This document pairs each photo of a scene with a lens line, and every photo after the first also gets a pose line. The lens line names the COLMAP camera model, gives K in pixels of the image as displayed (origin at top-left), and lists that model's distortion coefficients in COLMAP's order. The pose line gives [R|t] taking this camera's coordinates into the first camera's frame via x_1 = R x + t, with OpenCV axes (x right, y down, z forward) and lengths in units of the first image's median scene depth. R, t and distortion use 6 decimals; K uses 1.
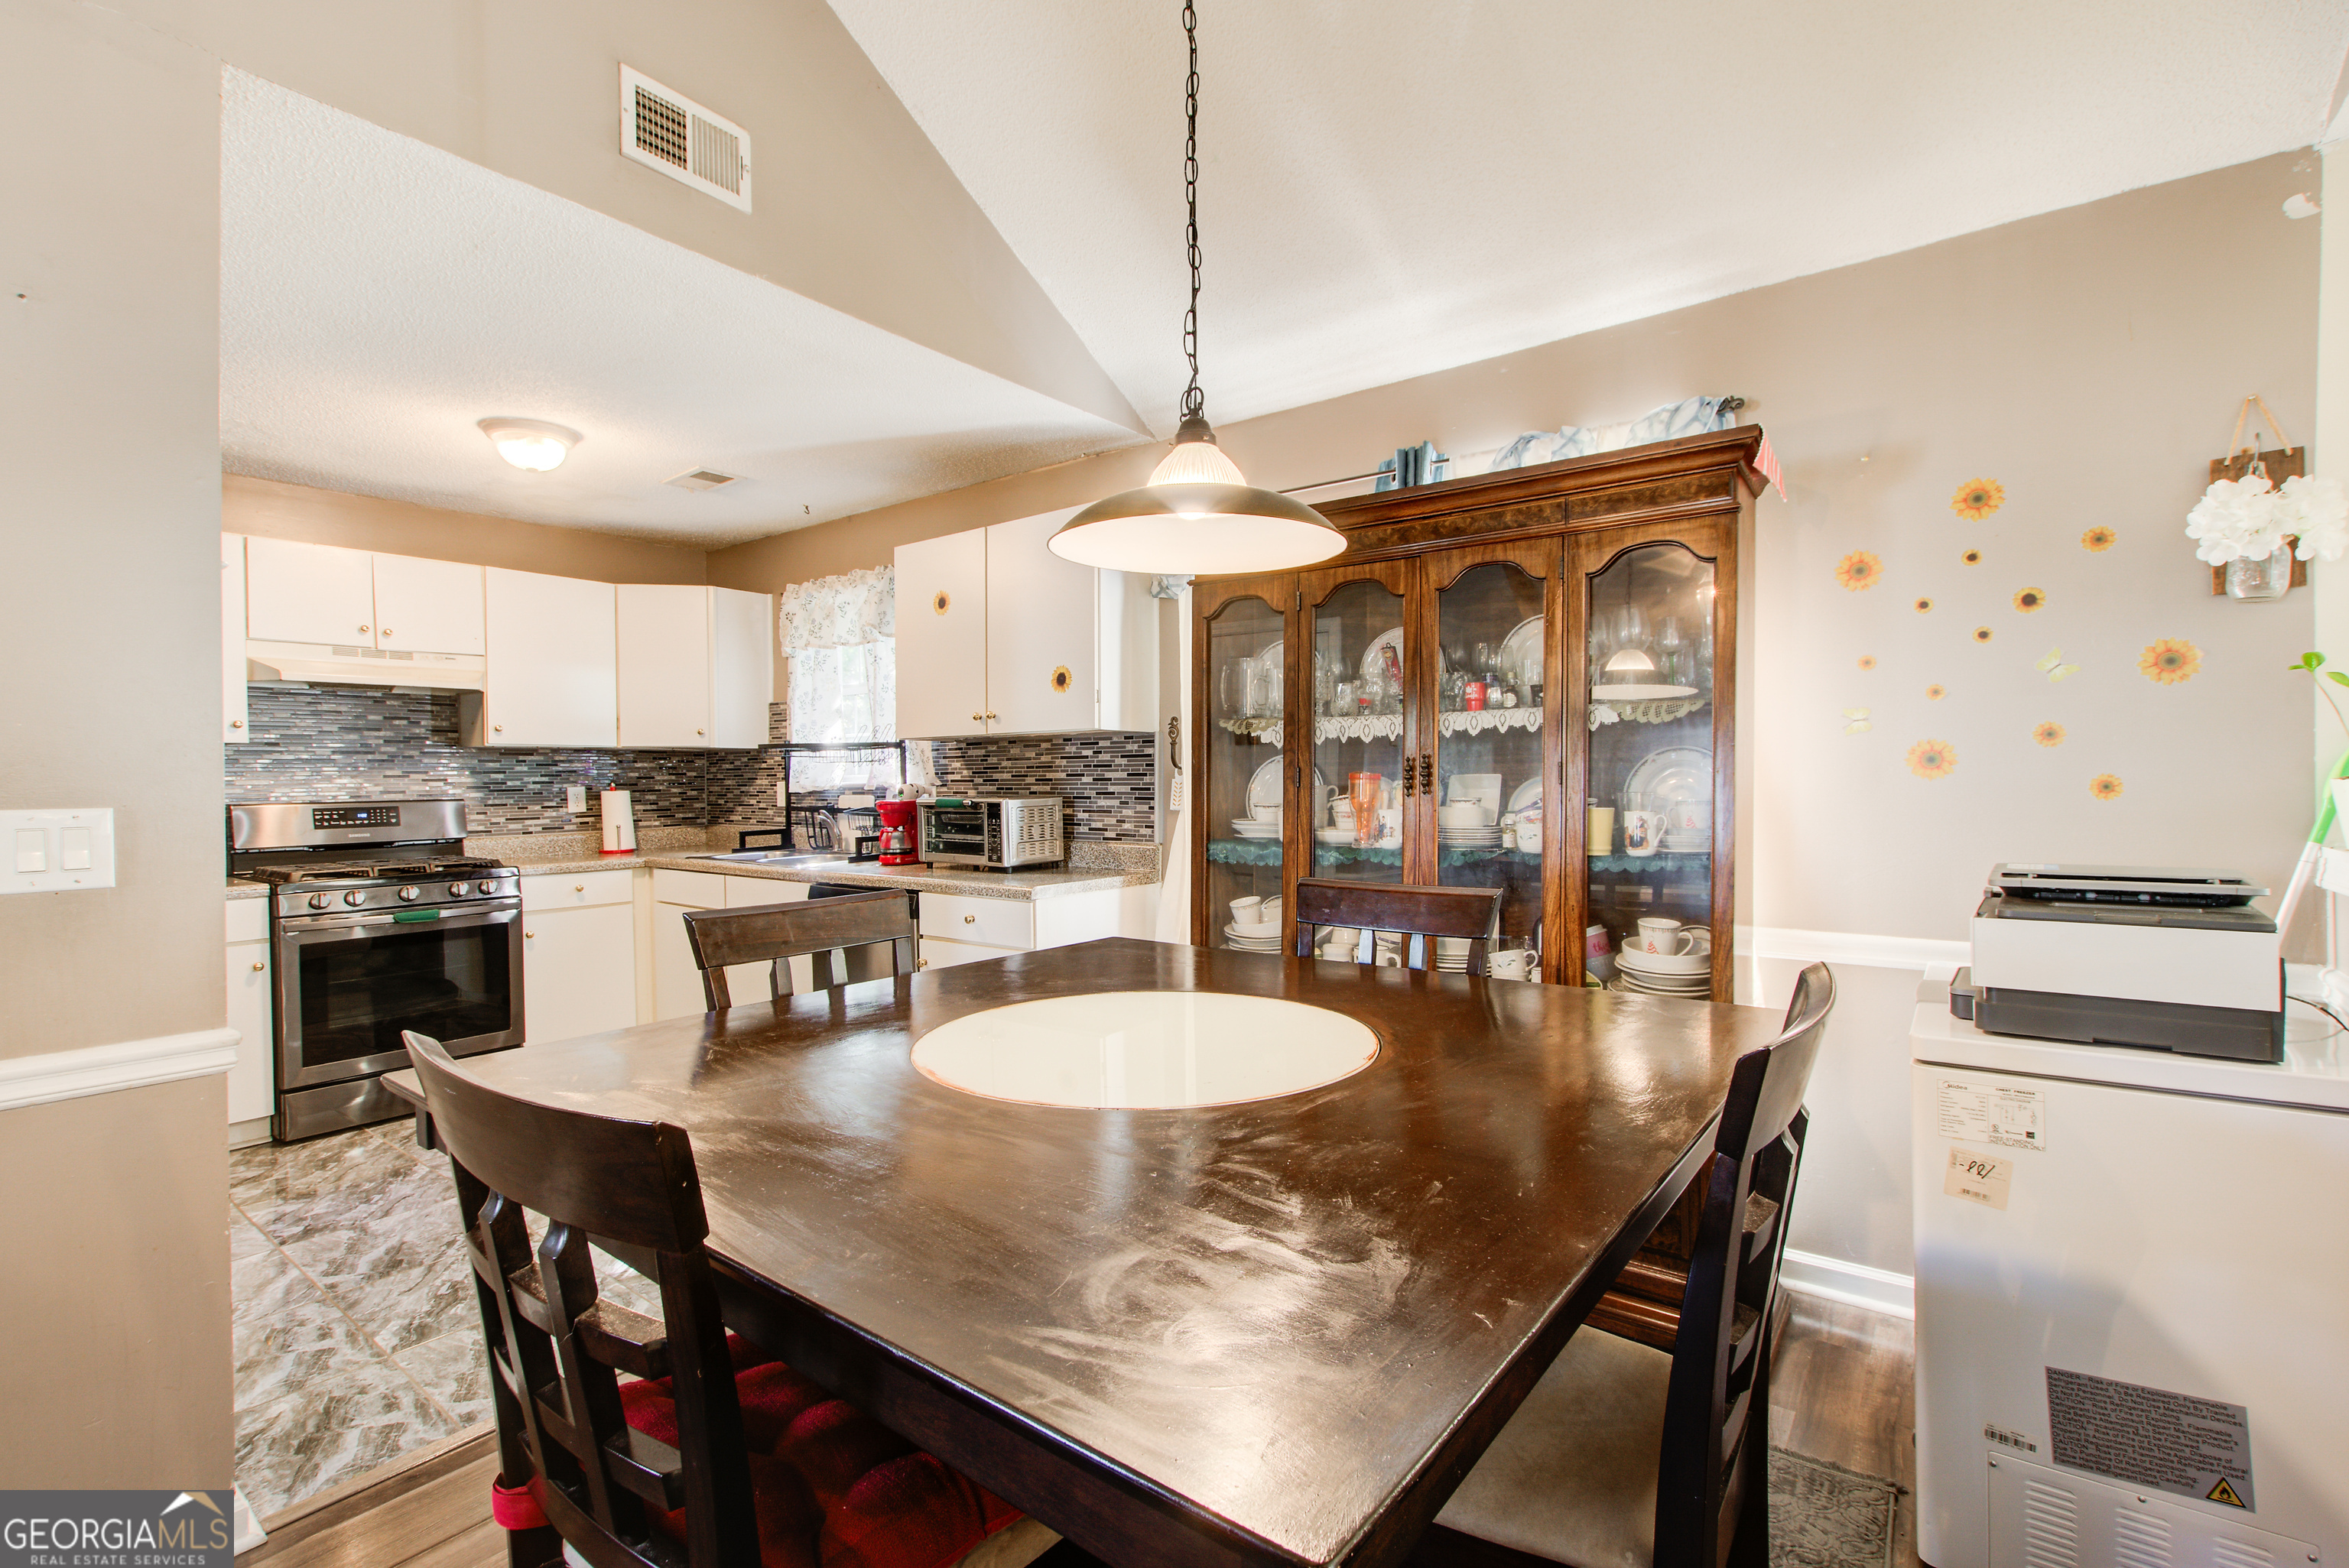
lens RADIAL K [[1047.0, 0, 1187.4], [0, 1047.0, 790.0], [0, 0, 1]] dist [0.010133, -0.002905]
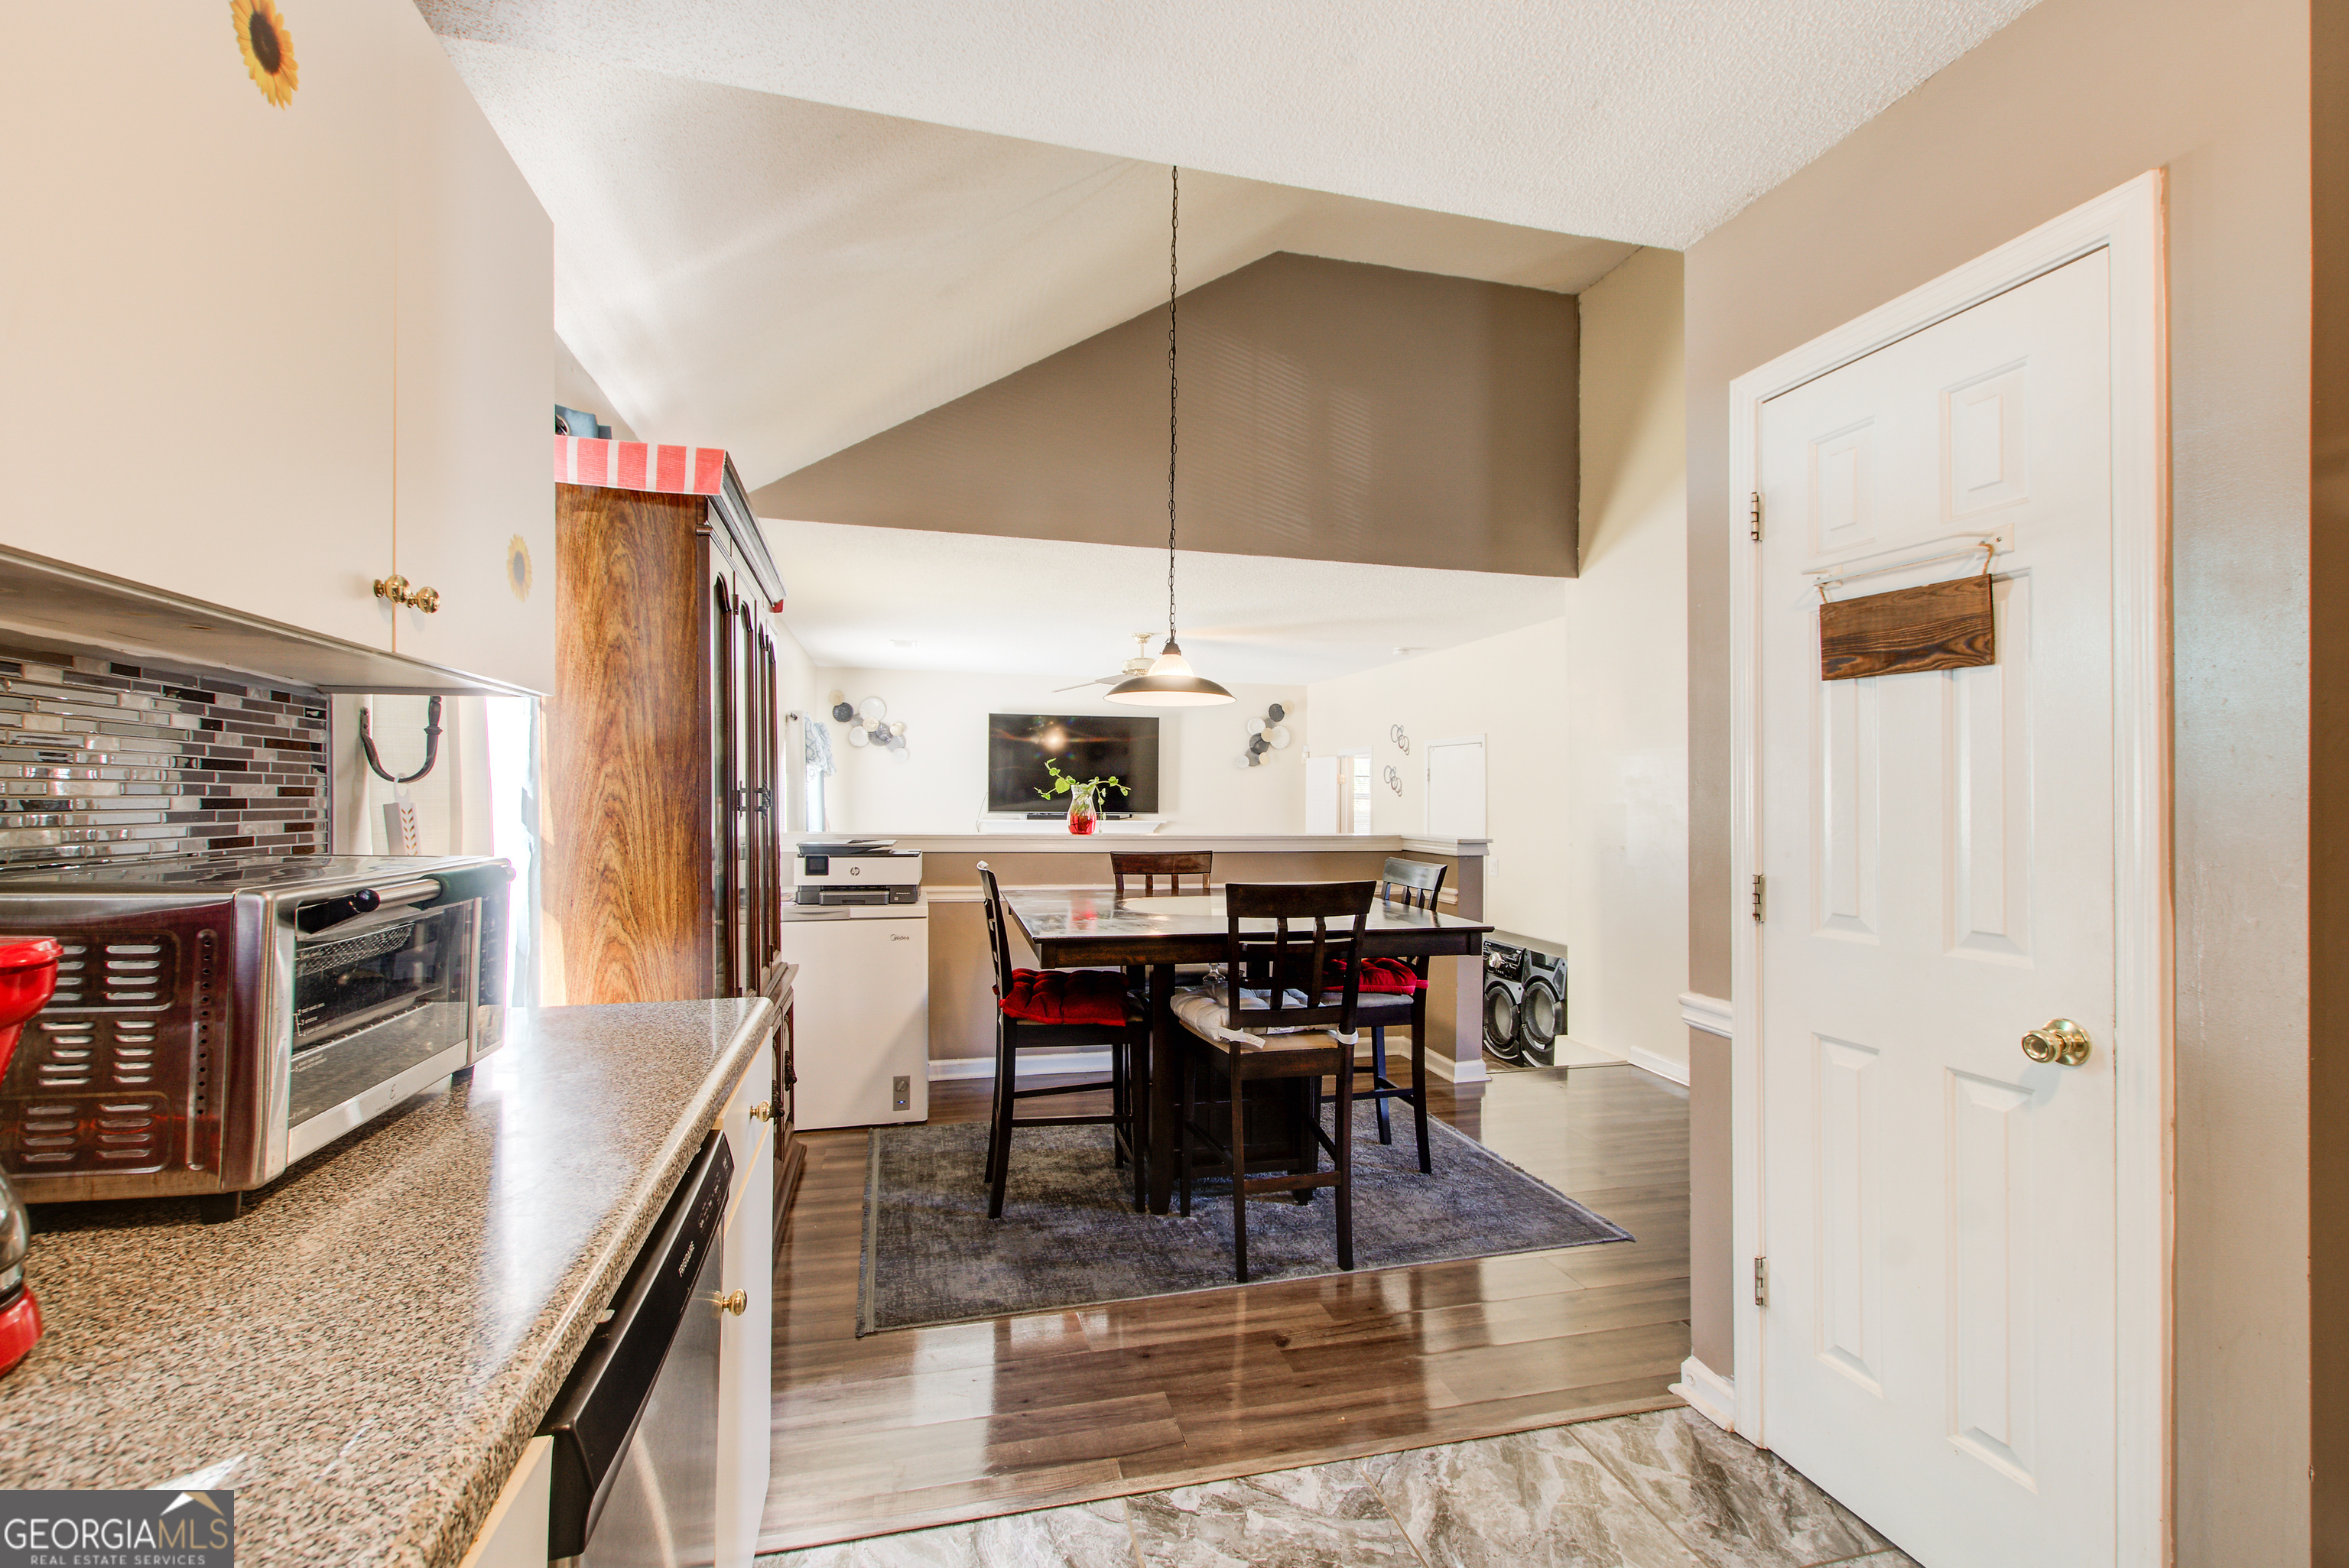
lens RADIAL K [[1047.0, 0, 1190.2], [0, 1047.0, 799.8], [0, 0, 1]] dist [0.010133, -0.002905]
pose [[-0.796397, 0.007395, 0.604729, -0.609160], [0.011284, 0.999933, 0.002632, -0.008605], [-0.604669, 0.008920, -0.796427, 1.121697]]
